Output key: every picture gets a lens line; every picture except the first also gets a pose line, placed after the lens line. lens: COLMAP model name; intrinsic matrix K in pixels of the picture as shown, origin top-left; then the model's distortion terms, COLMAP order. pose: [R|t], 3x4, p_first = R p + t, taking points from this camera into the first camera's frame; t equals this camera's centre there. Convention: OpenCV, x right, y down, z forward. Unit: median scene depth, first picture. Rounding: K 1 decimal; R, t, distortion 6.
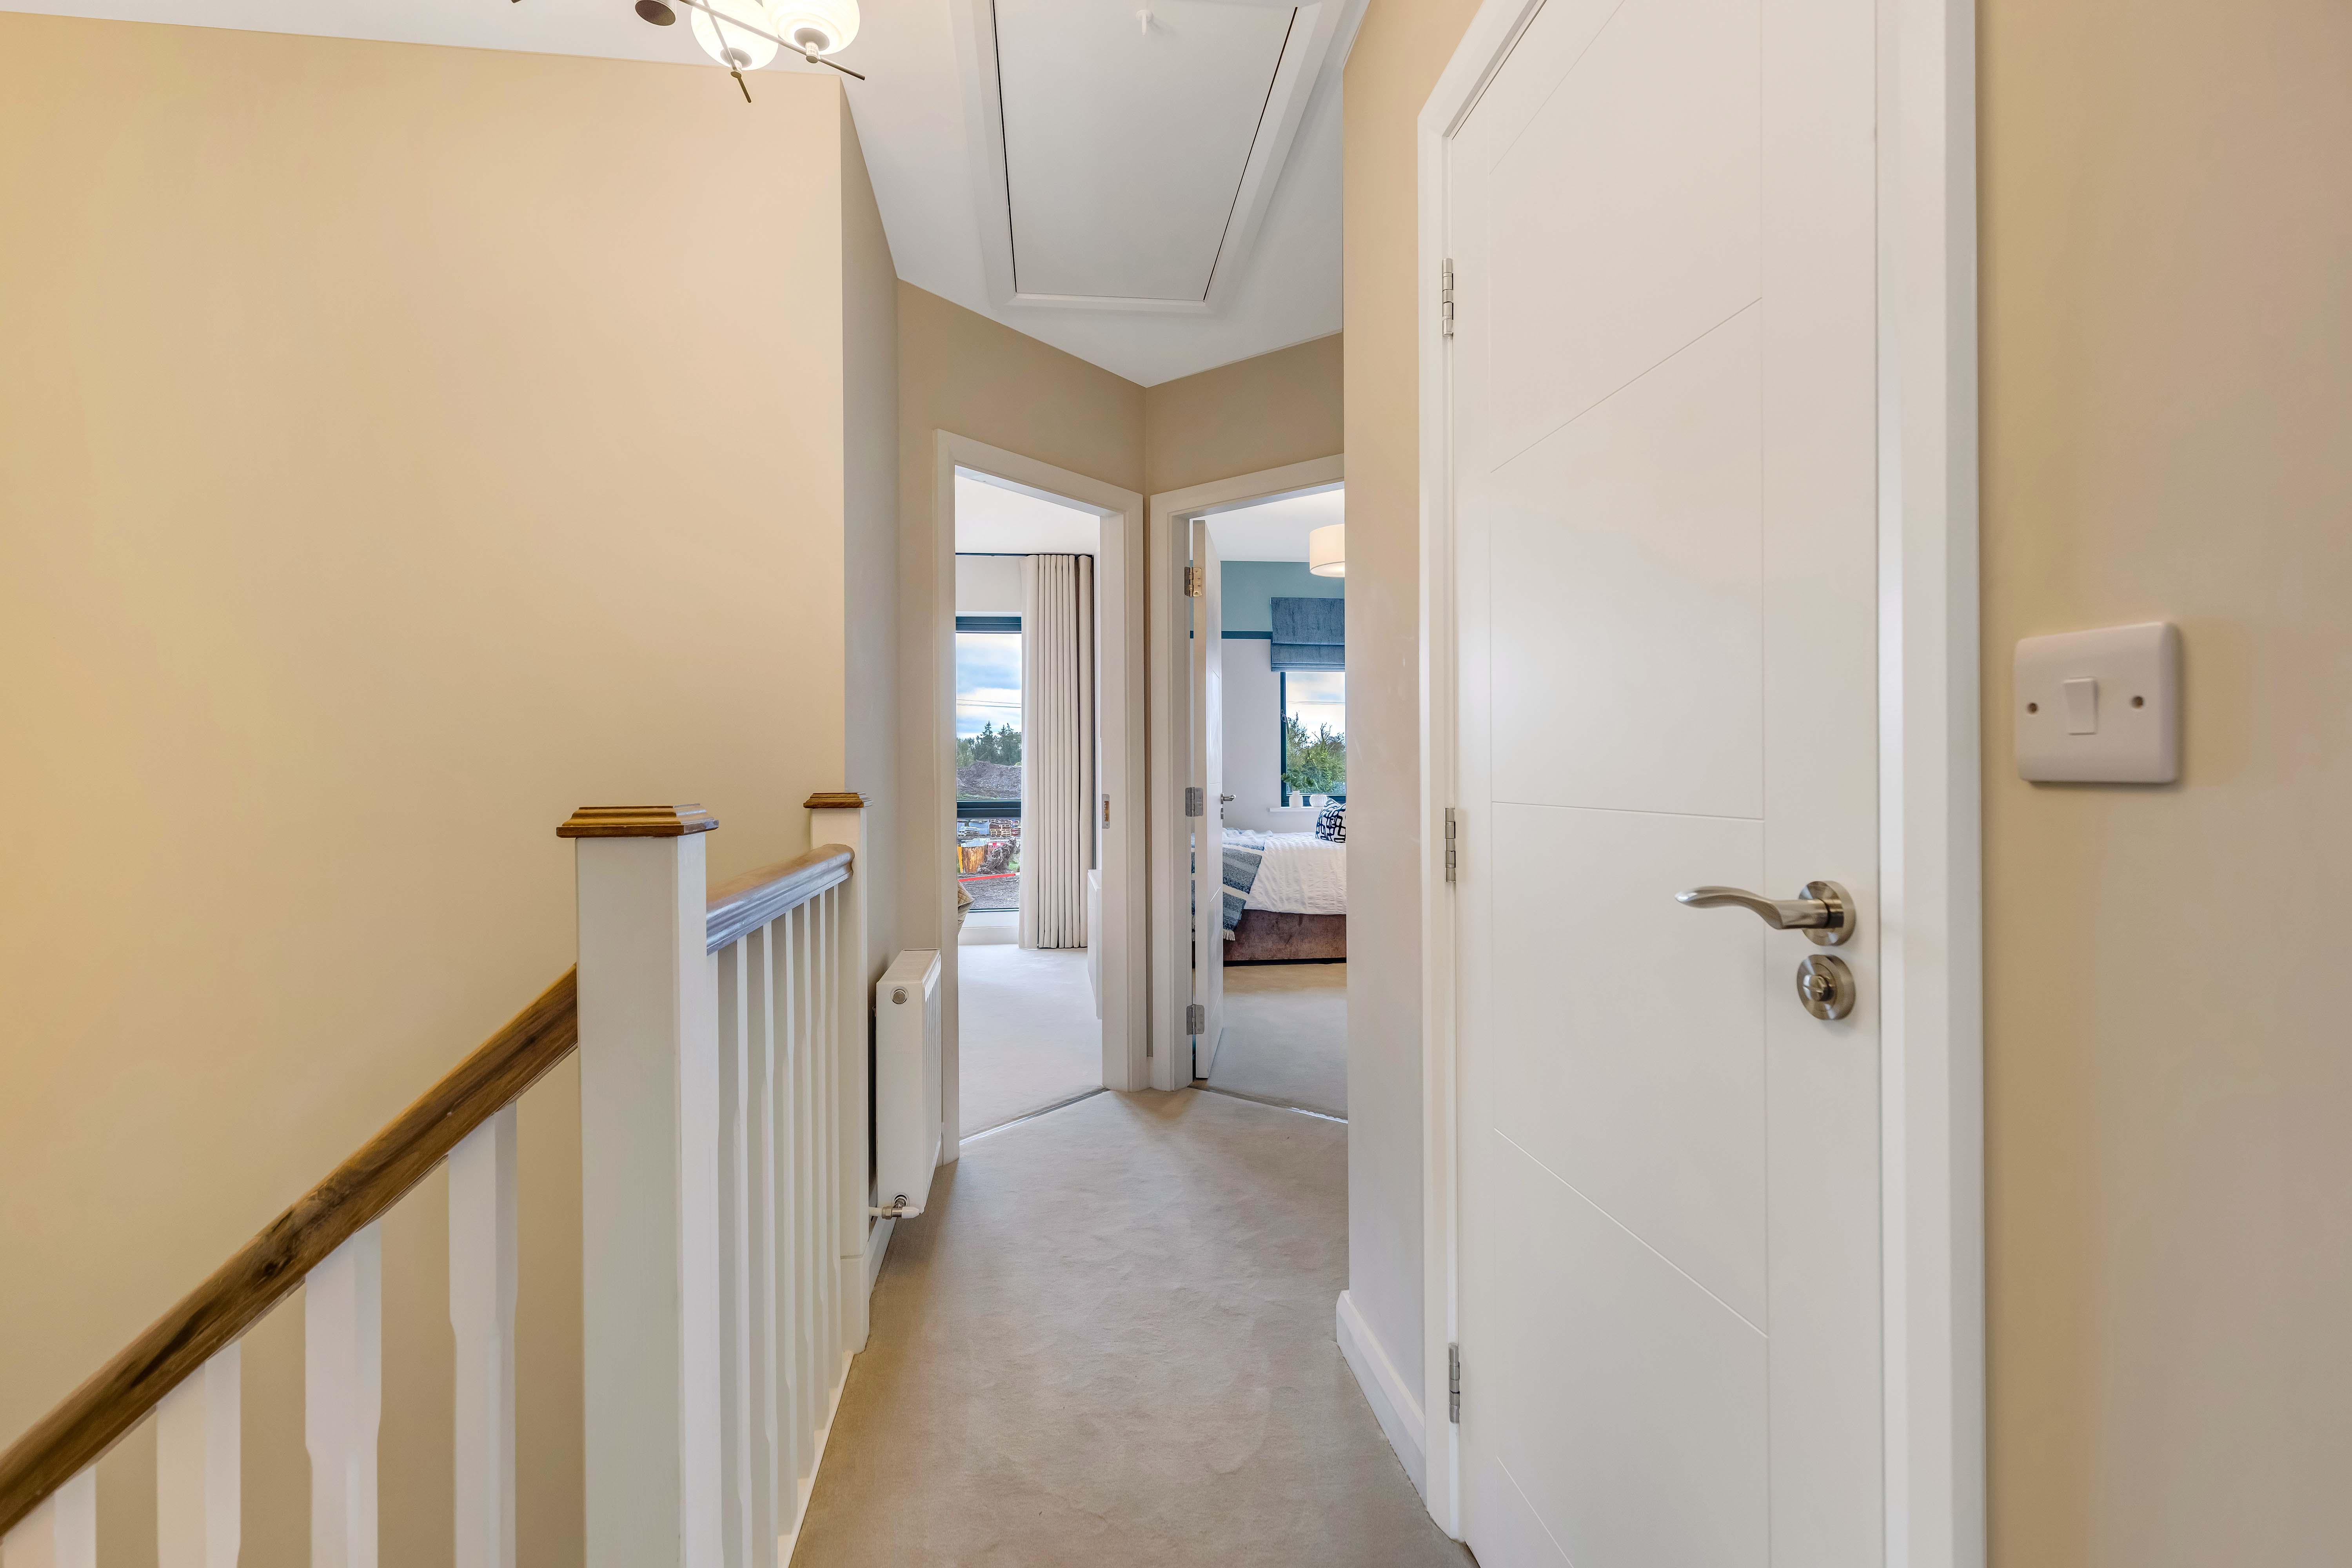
lens RADIAL K [[1059.1, 0, 1174.1], [0, 1059.1, 769.0], [0, 0, 1]] dist [0.009765, -0.003055]
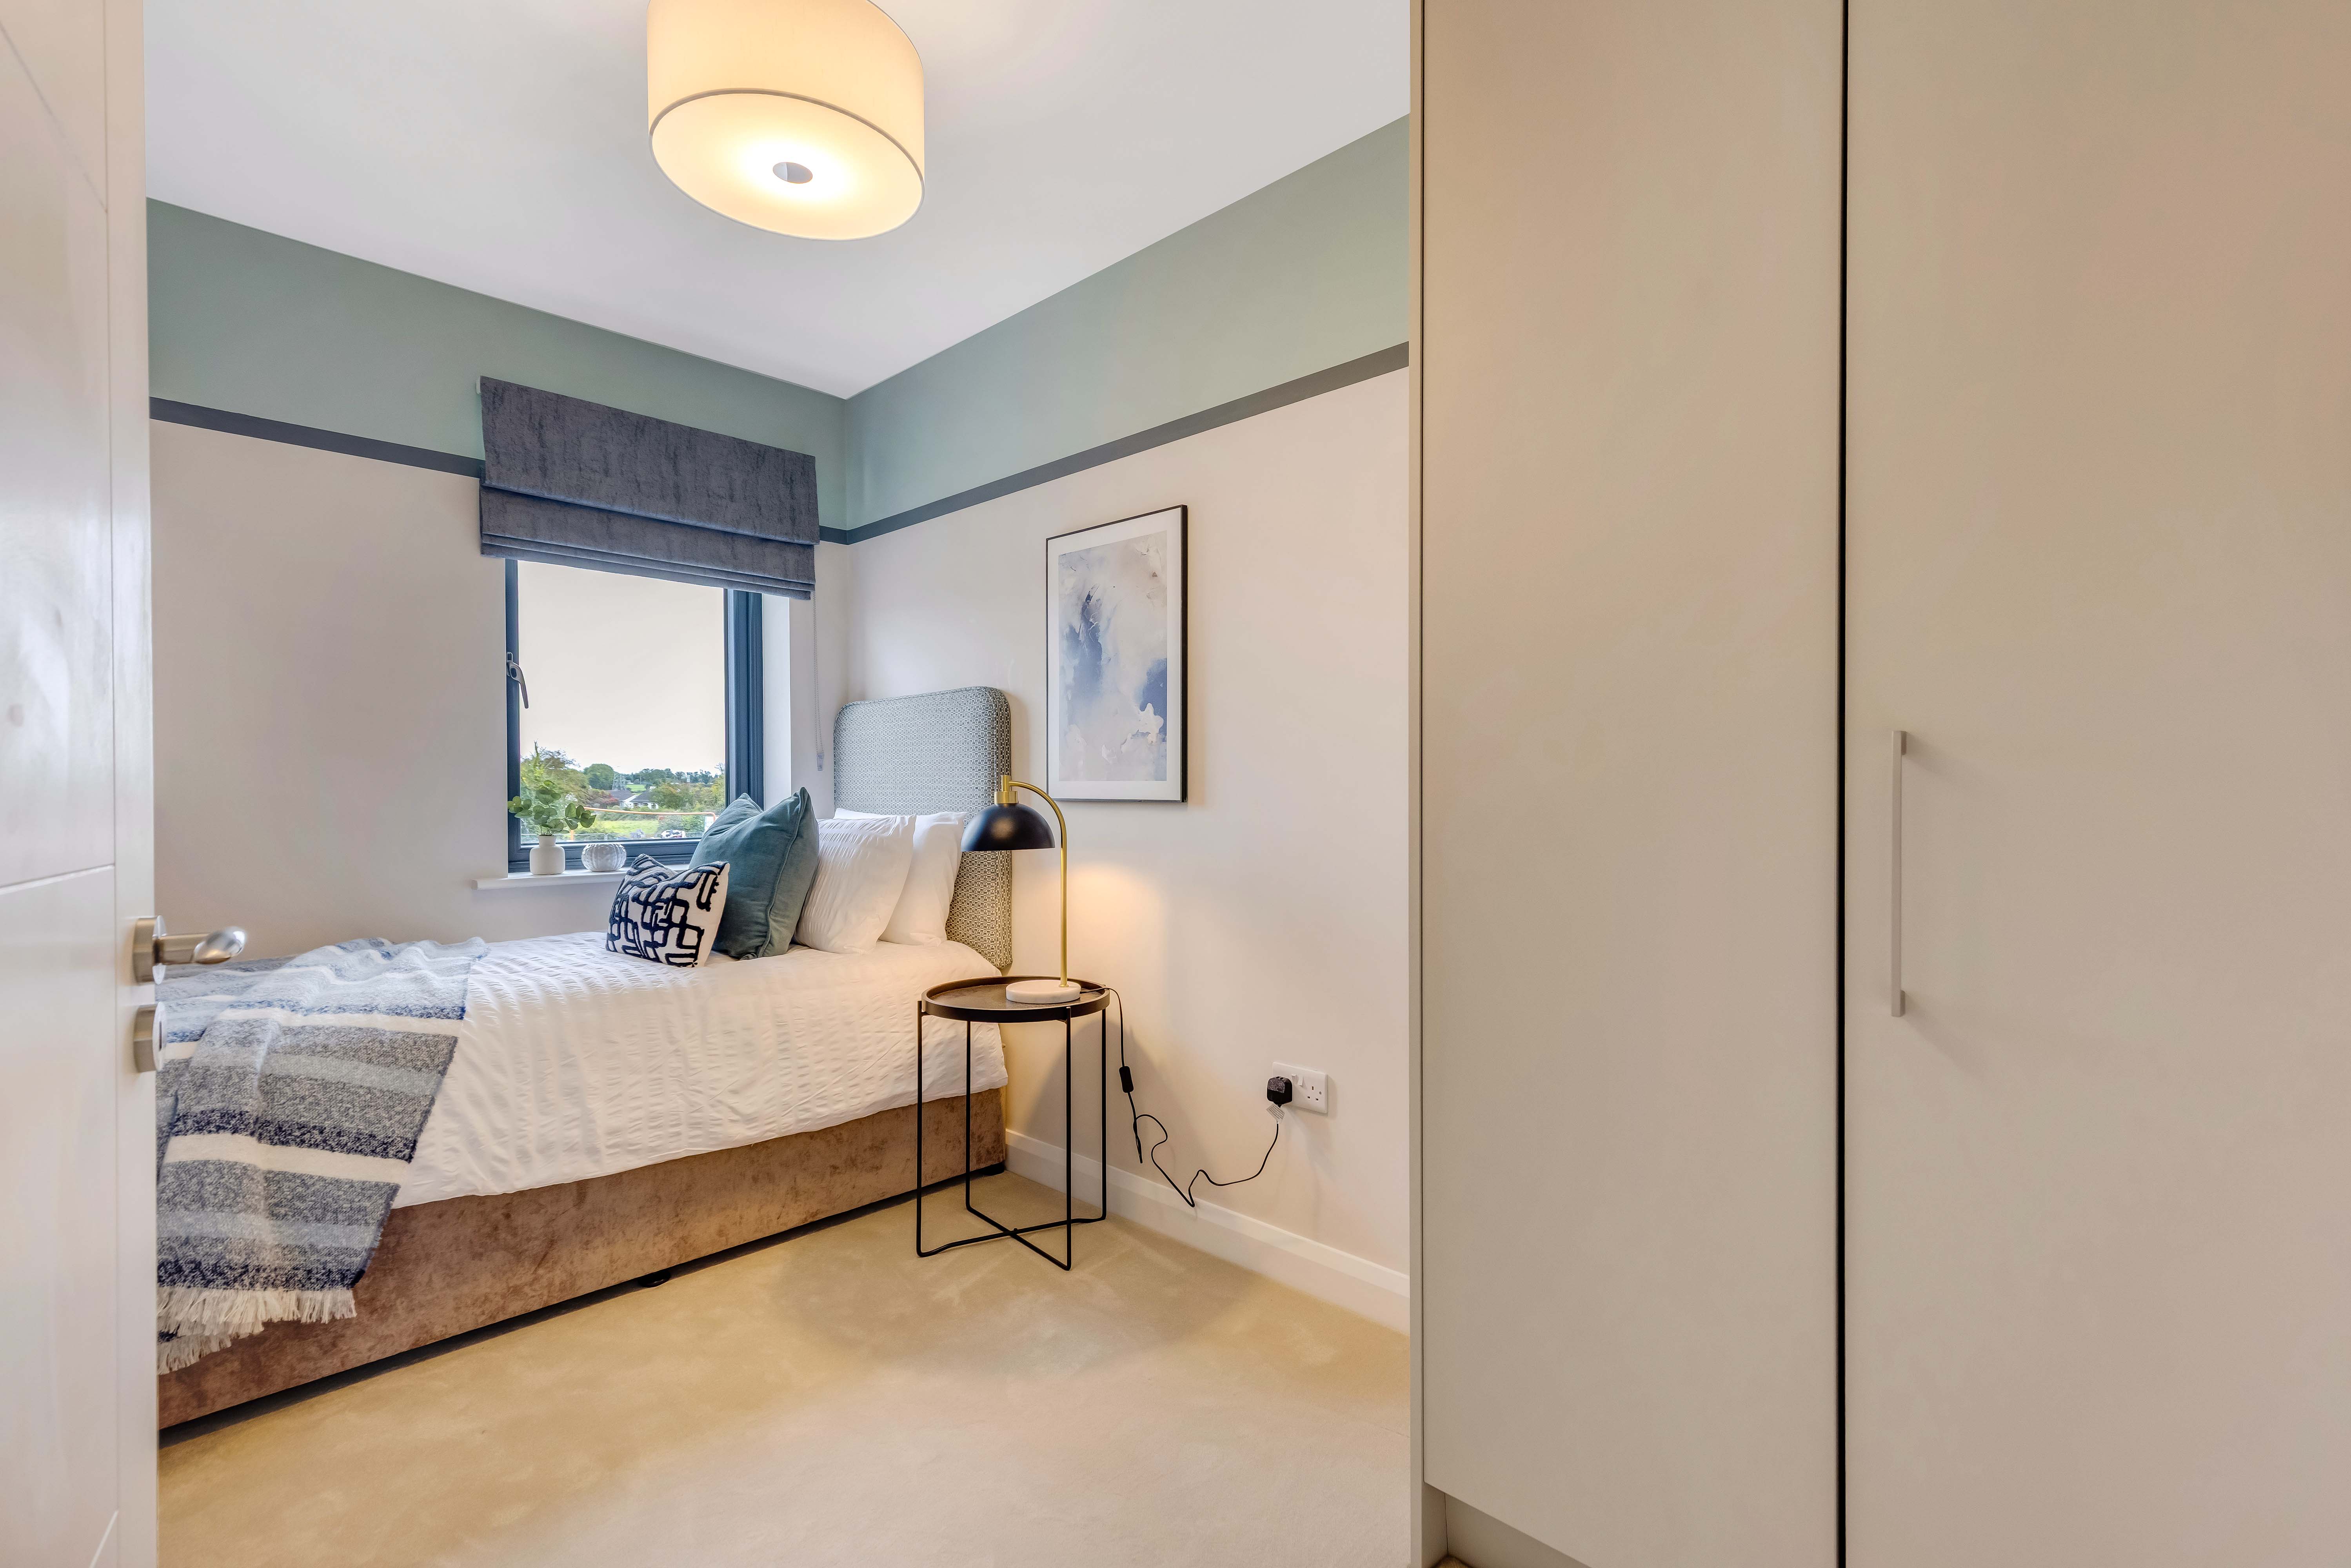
lens RADIAL K [[1058.6, 0, 1173.5], [0, 1058.6, 785.6], [0, 0, 1]] dist [0.009765, -0.003055]
pose [[0.778690, -0.001391, 0.627407, 0.046456], [0.002162, 0.999998, -0.000466, -0.000113], [-0.627405, 0.001719, 0.778691, 0.571951]]
